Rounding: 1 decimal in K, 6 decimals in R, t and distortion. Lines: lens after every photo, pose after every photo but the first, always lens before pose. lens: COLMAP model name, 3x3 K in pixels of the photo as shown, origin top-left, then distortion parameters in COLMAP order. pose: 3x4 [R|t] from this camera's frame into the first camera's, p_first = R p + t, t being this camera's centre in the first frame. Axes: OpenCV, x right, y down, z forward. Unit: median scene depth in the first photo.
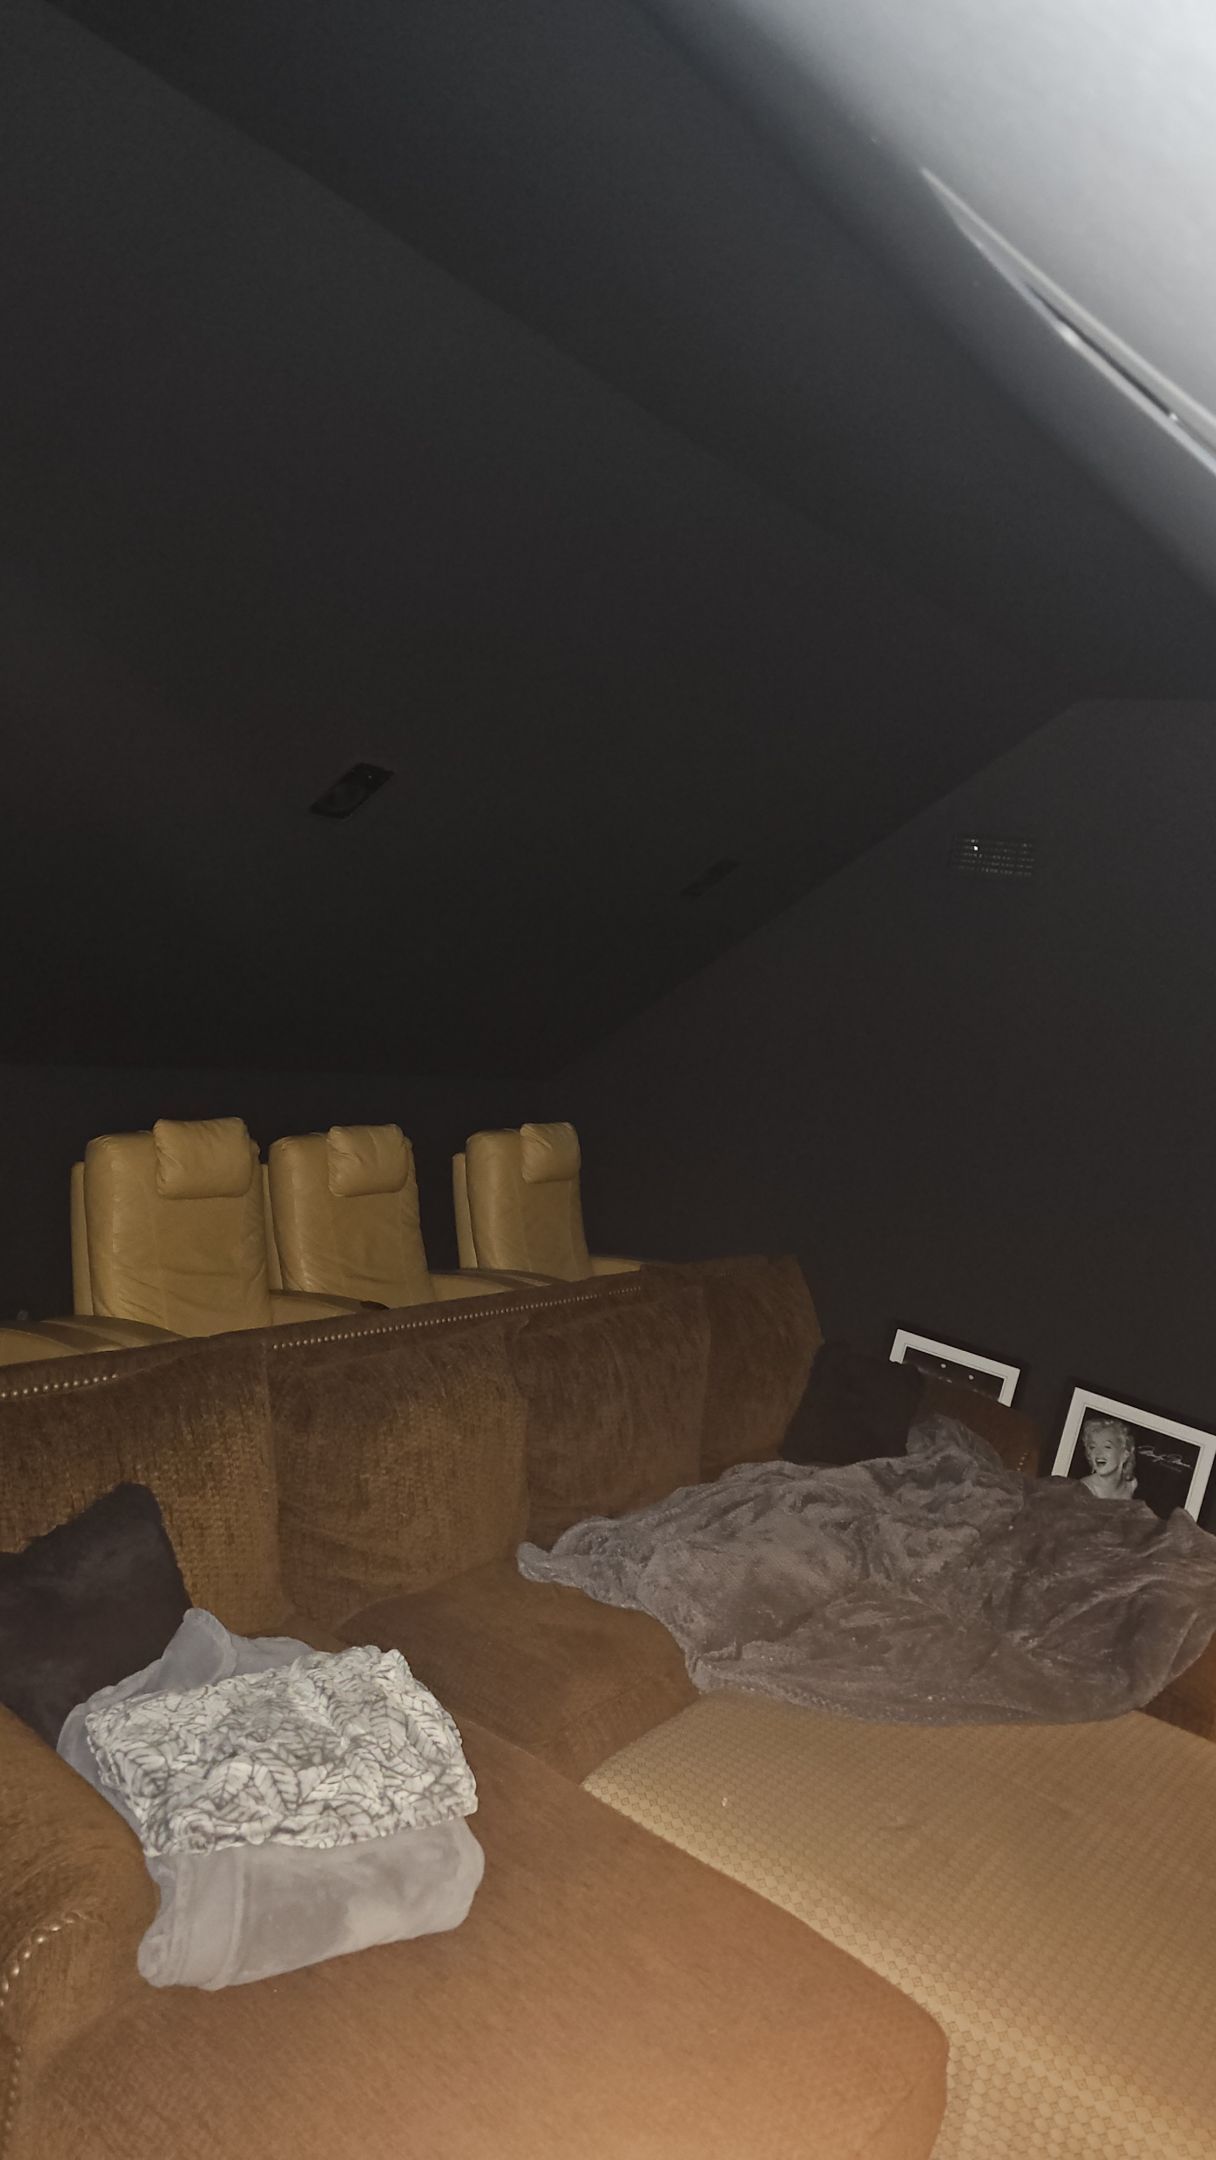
lens RADIAL K [[1411.9, 0, 600.1], [0, 1411.9, 1077.1], [0, 0, 1]] dist [0.070449, -0.061828]
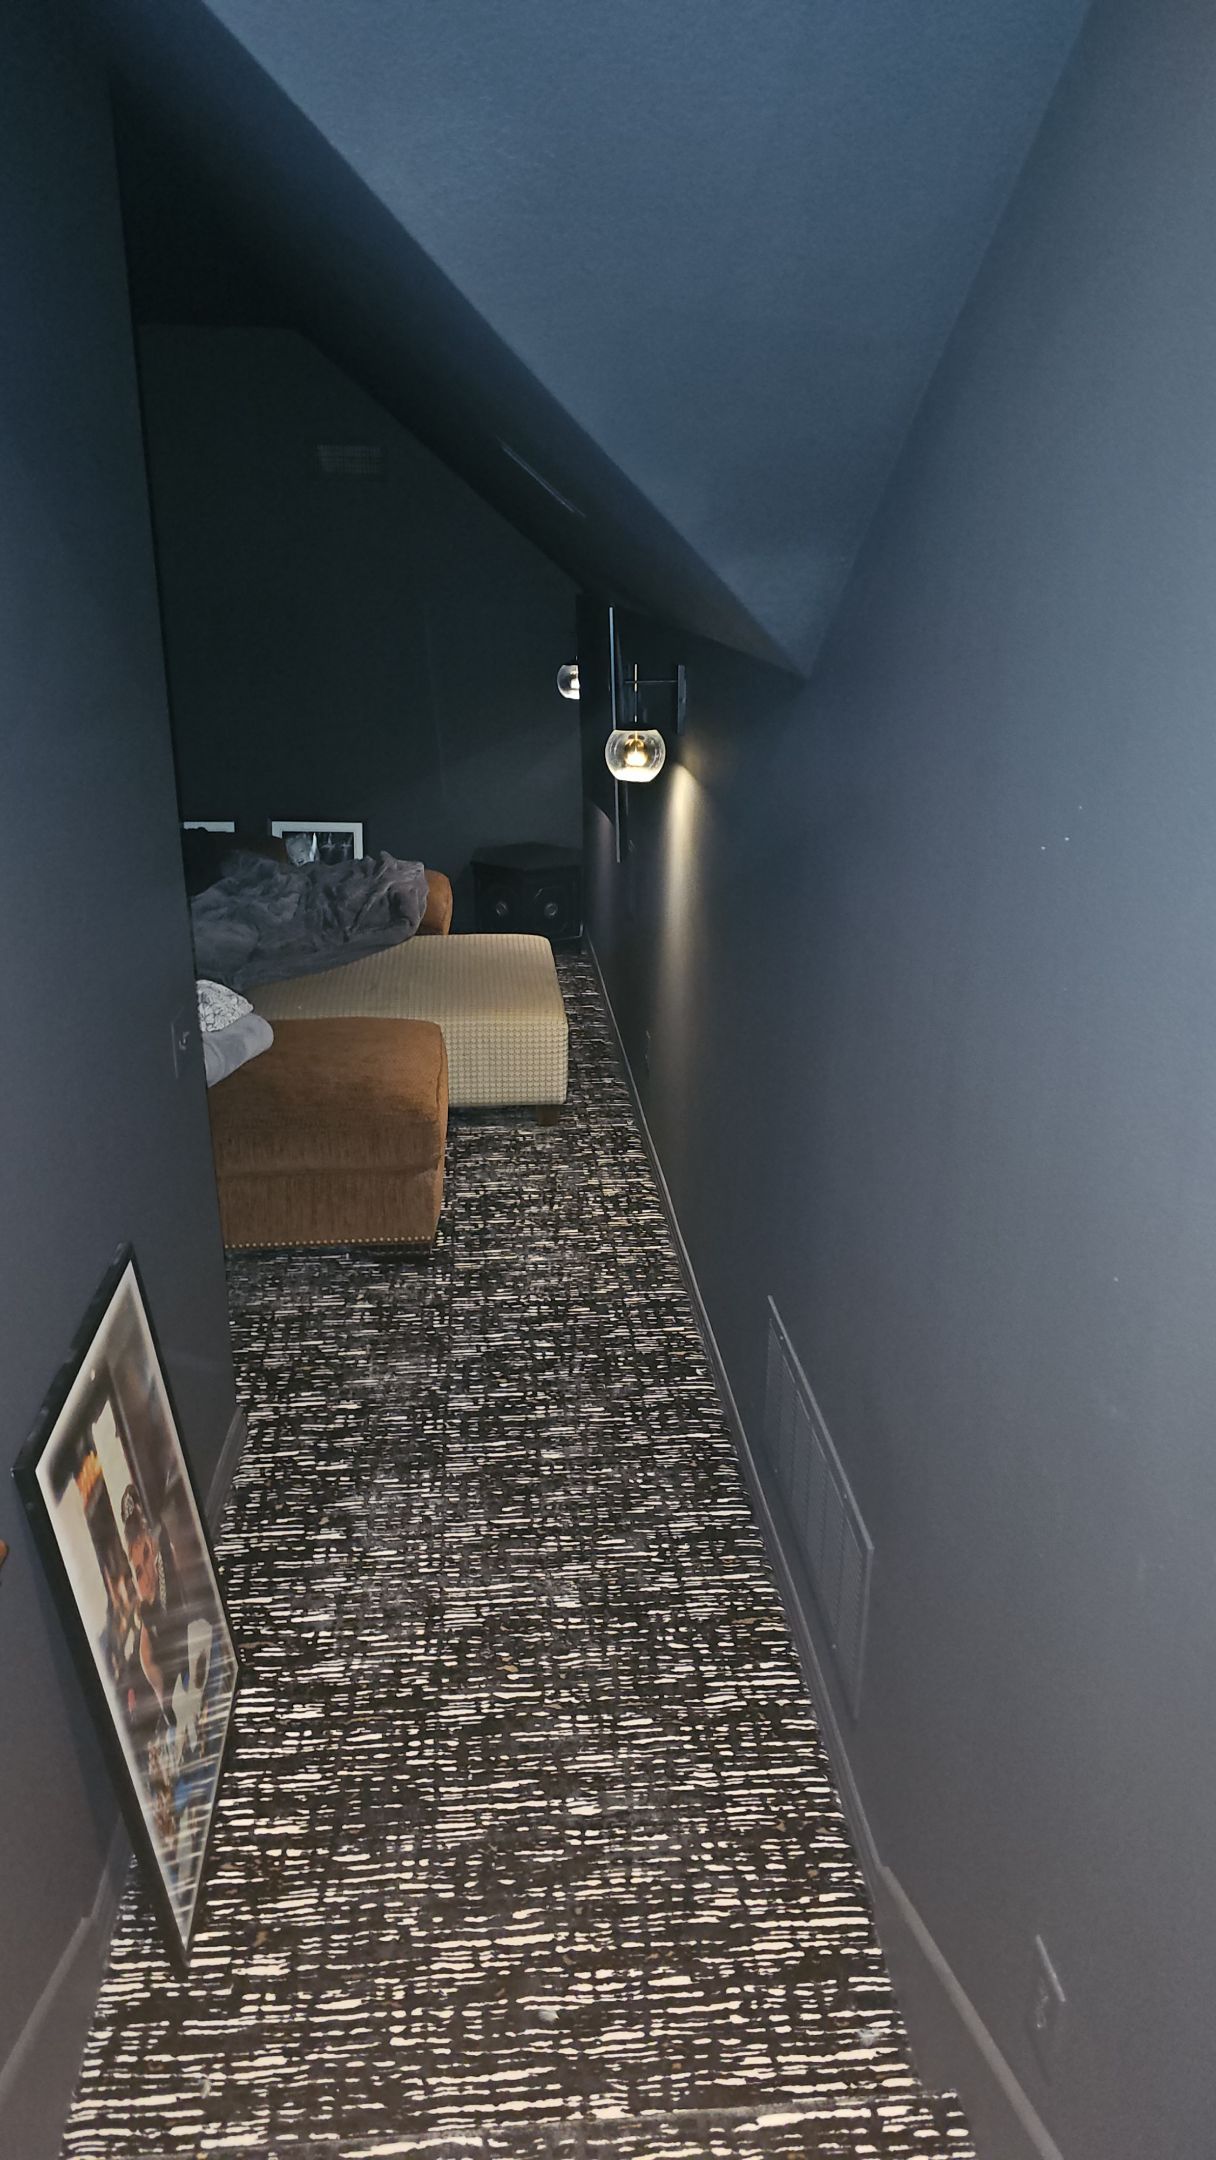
lens RADIAL K [[1411.9, 0, 600.1], [0, 1411.9, 1077.1], [0, 0, 1]] dist [0.070449, -0.061828]
pose [[0.720188, -0.377554, 0.582050, -0.741264], [0.165140, 0.908132, 0.384739, -0.118173], [-0.673838, -0.180965, 0.716375, -0.717331]]
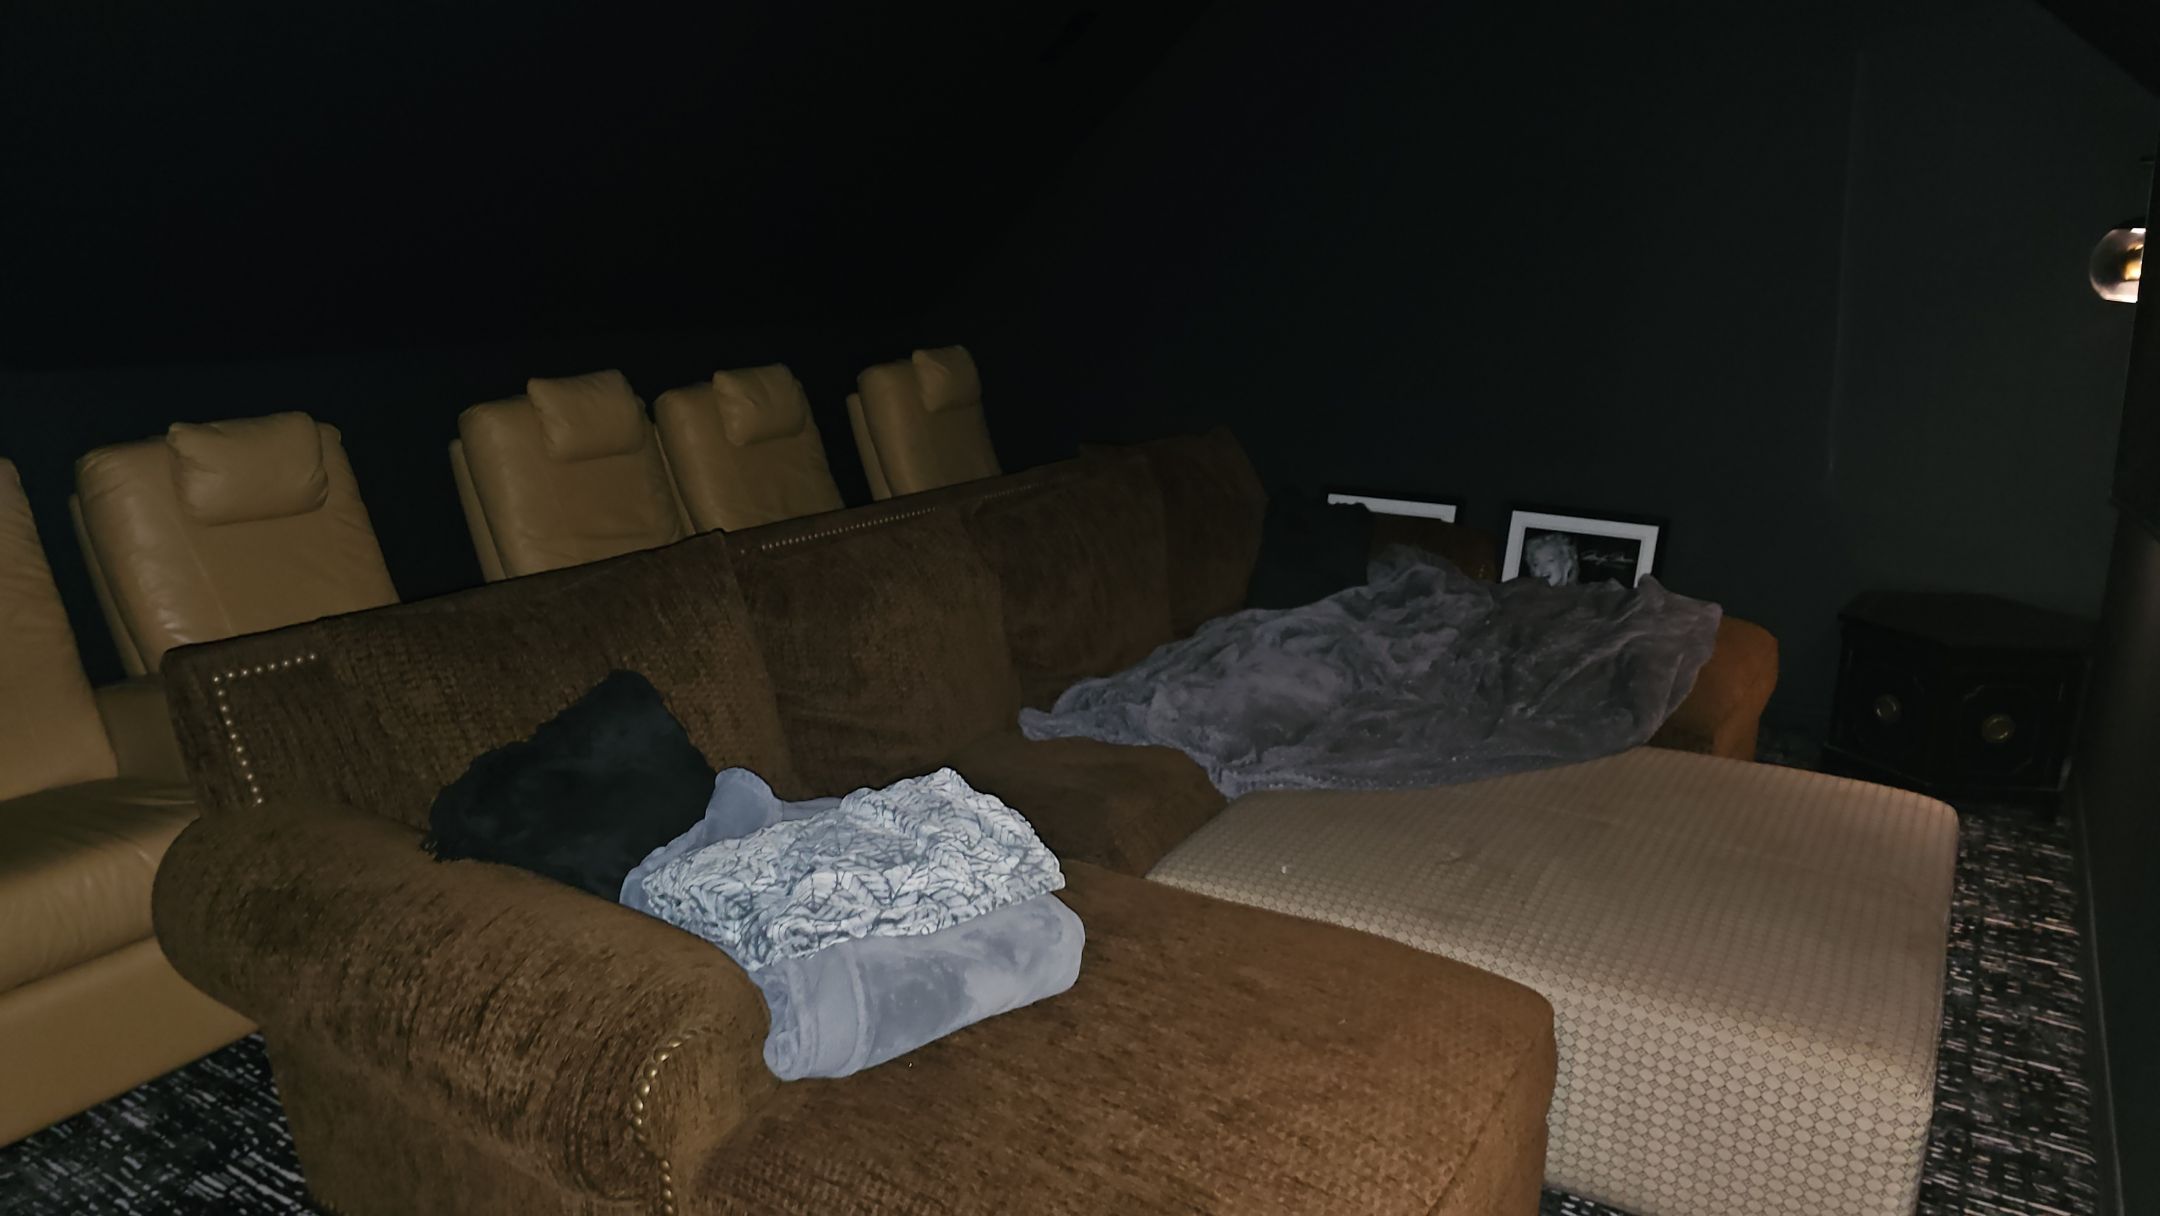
lens RADIAL K [[1417.3, 0, 1080.7], [0, 1417.3, 642.5], [0, 0, 1]] dist [0.084118, -0.105143]
pose [[0.981959, -0.179199, 0.060363, -0.074387], [0.164969, 0.967884, 0.189699, 0.118036], [-0.092418, -0.176319, 0.979985, 0.049771]]
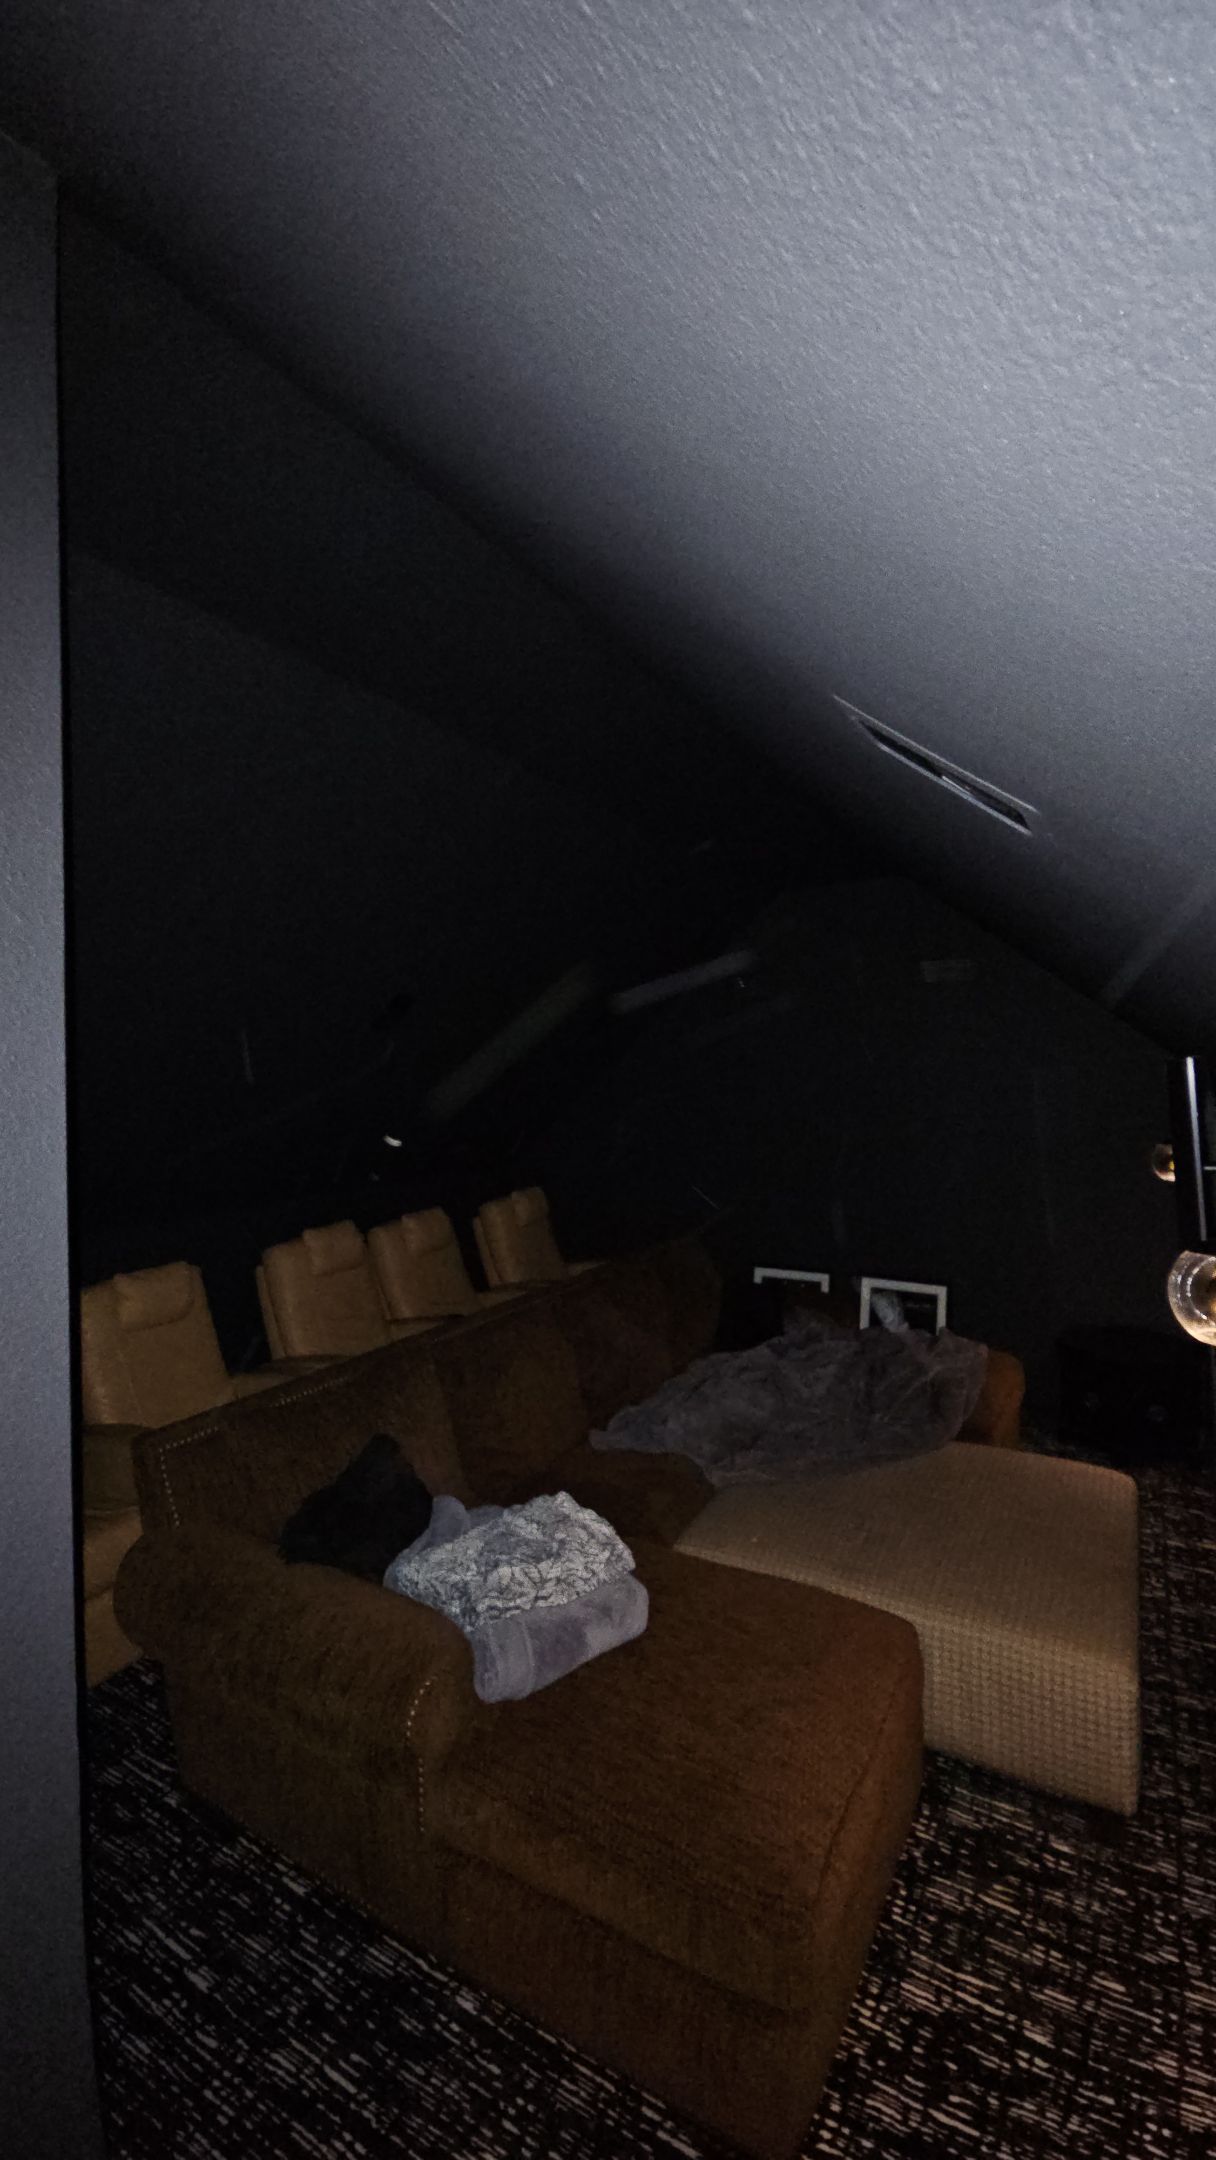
lens RADIAL K [[881.3, 0, 601.3], [0, 881.3, 1077.4], [0, 0, 1]] dist [0.012560, -0.012342]
pose [[0.975616, -0.182714, 0.121607, -0.105945], [0.192733, 0.978273, -0.076387, 0.003166], [-0.105008, 0.097962, 0.989635, -0.082829]]
